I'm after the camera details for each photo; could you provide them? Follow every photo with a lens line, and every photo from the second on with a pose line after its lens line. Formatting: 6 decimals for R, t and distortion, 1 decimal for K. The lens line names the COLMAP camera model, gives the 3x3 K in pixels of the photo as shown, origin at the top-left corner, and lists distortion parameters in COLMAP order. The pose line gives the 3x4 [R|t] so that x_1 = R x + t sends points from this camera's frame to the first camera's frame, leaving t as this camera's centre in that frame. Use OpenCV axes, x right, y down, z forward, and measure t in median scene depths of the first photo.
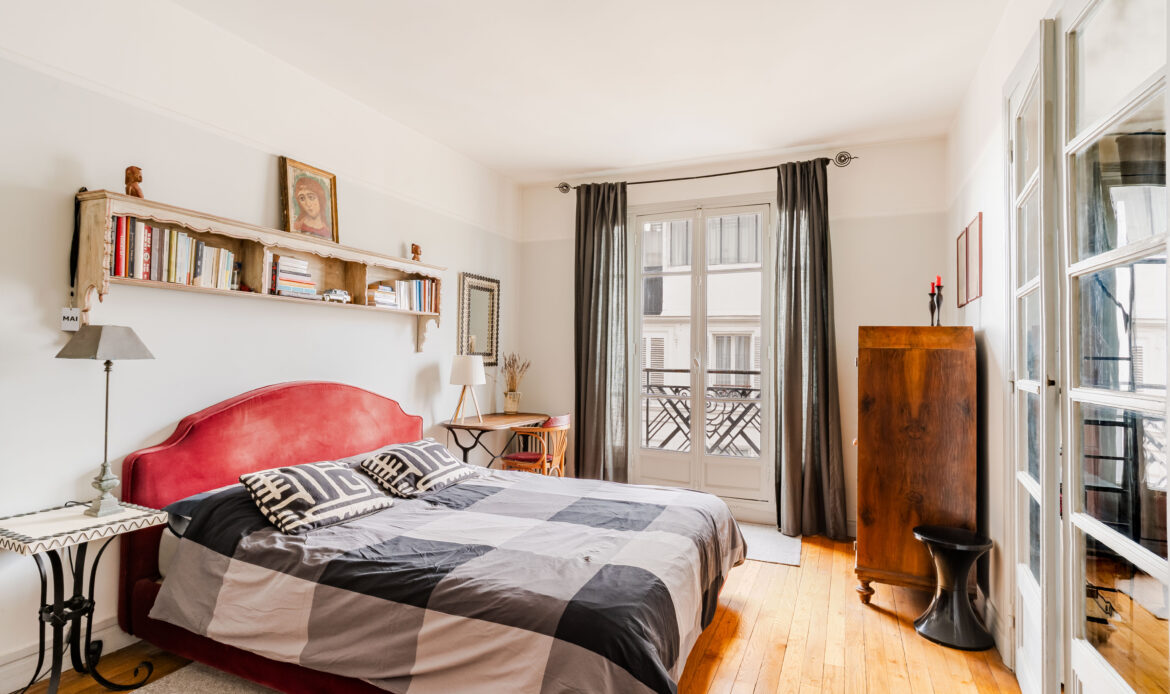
lens RADIAL K [[585.4, 0, 579.3], [0, 585.4, 332.2], [0, 0, 1]] dist [0.003129, -0.000625]
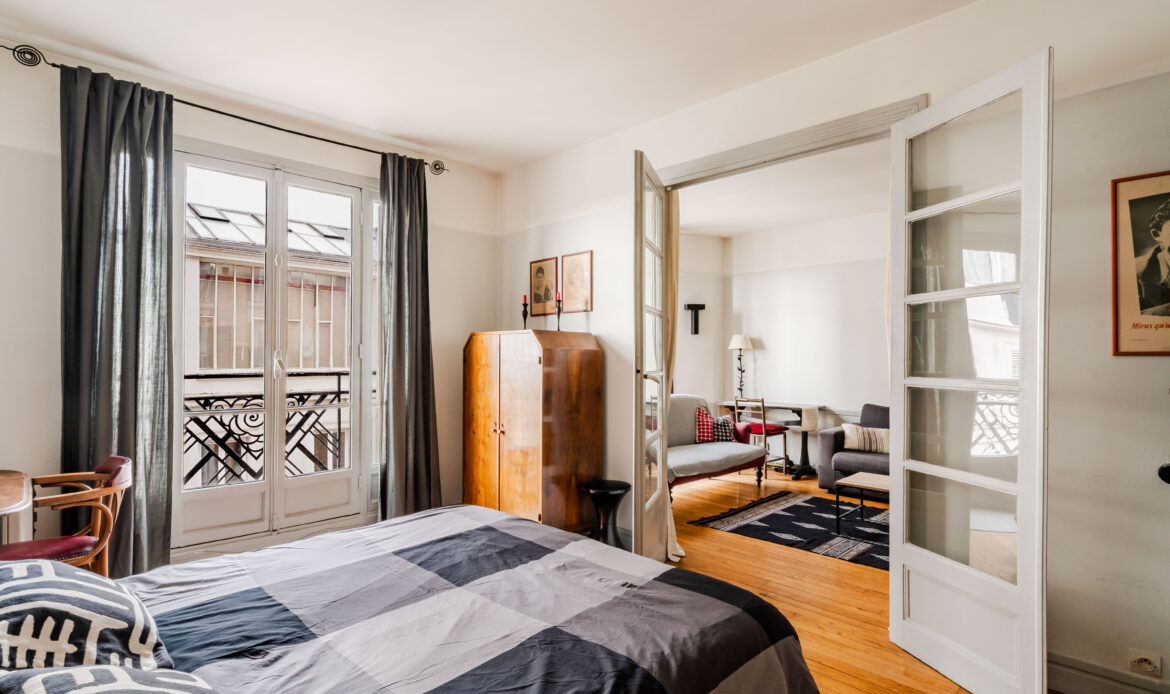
lens RADIAL K [[575.7, 0, 581.4], [0, 575.7, 344.9], [0, 0, 1]] dist [-0.002571, -0.000176]
pose [[0.353611, 0.004026, 0.935384, -0.539099], [-0.036516, 0.999288, 0.009504, 0.003929], [-0.934680, -0.037517, 0.353506, 0.483736]]
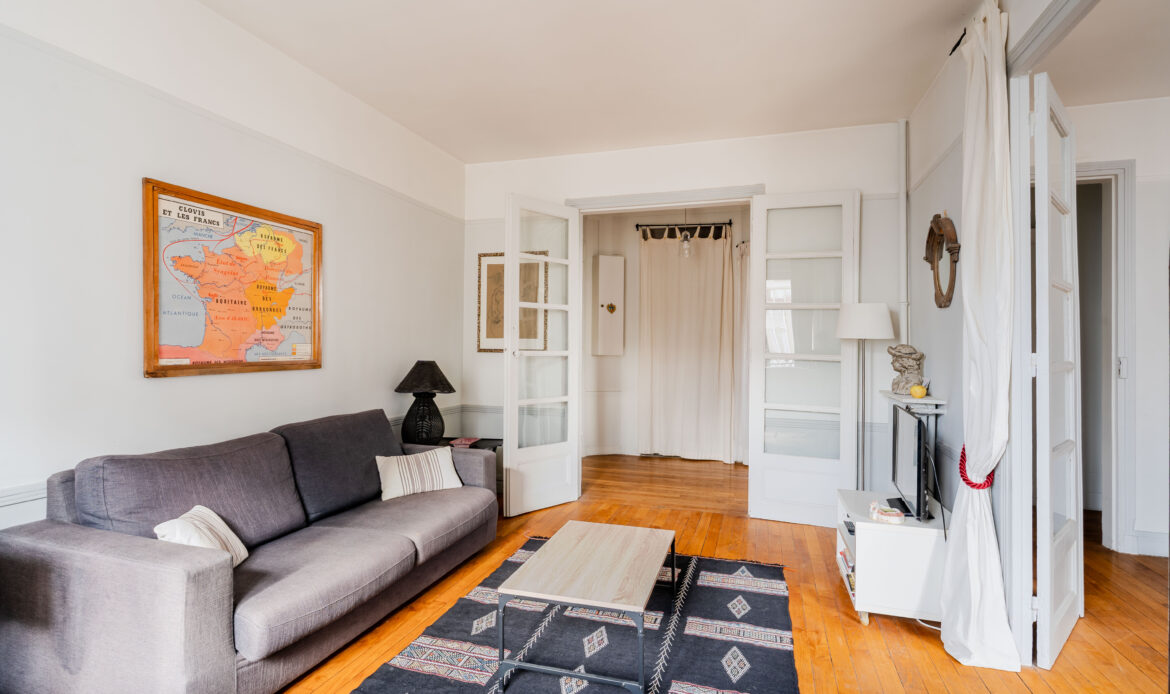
lens RADIAL K [[575.7, 0, 581.4], [0, 575.7, 344.9], [0, 0, 1]] dist [-0.002571, -0.000176]
pose [[-0.990867, -0.027164, -0.132076, 0.992001], [-0.021728, 0.998863, -0.042431, 0.059421], [0.133078, -0.039174, -0.990331, 0.968676]]
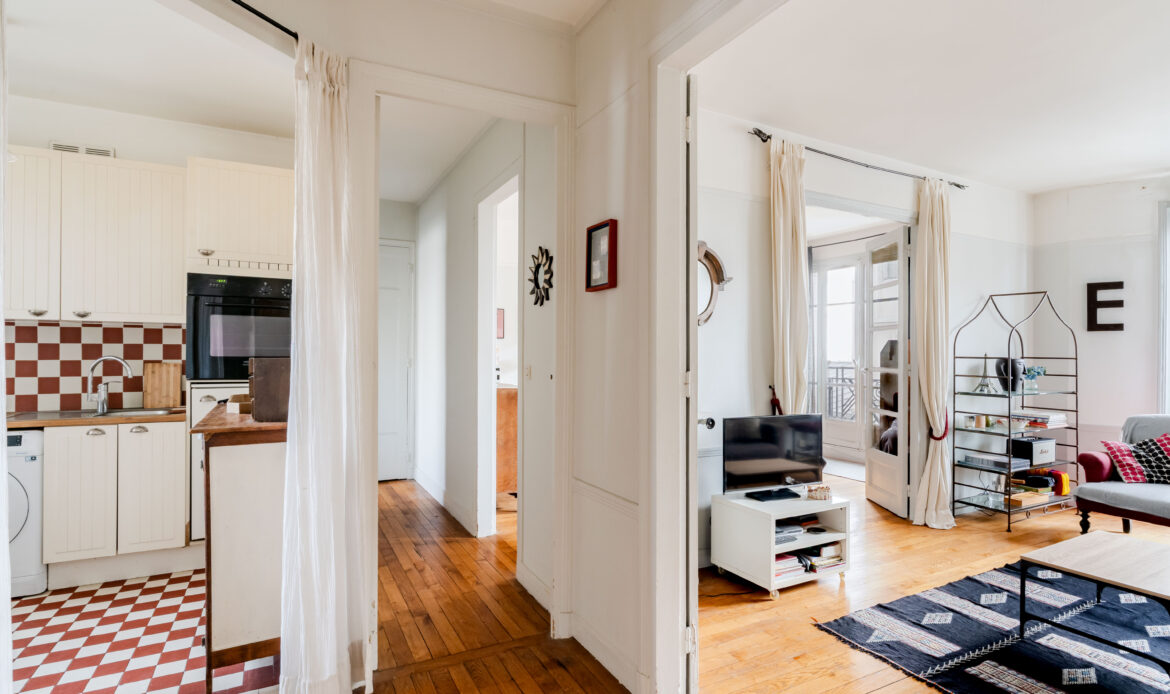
lens RADIAL K [[568.5, 0, 582.6], [0, 568.5, 347.4], [0, 0, 1]] dist [-0.001098, 0.000674]
pose [[0.796131, -0.015267, -0.604932, 0.742618], [0.029064, 0.999493, 0.013025, -0.036901], [0.604426, -0.027952, 0.796171, -0.836716]]
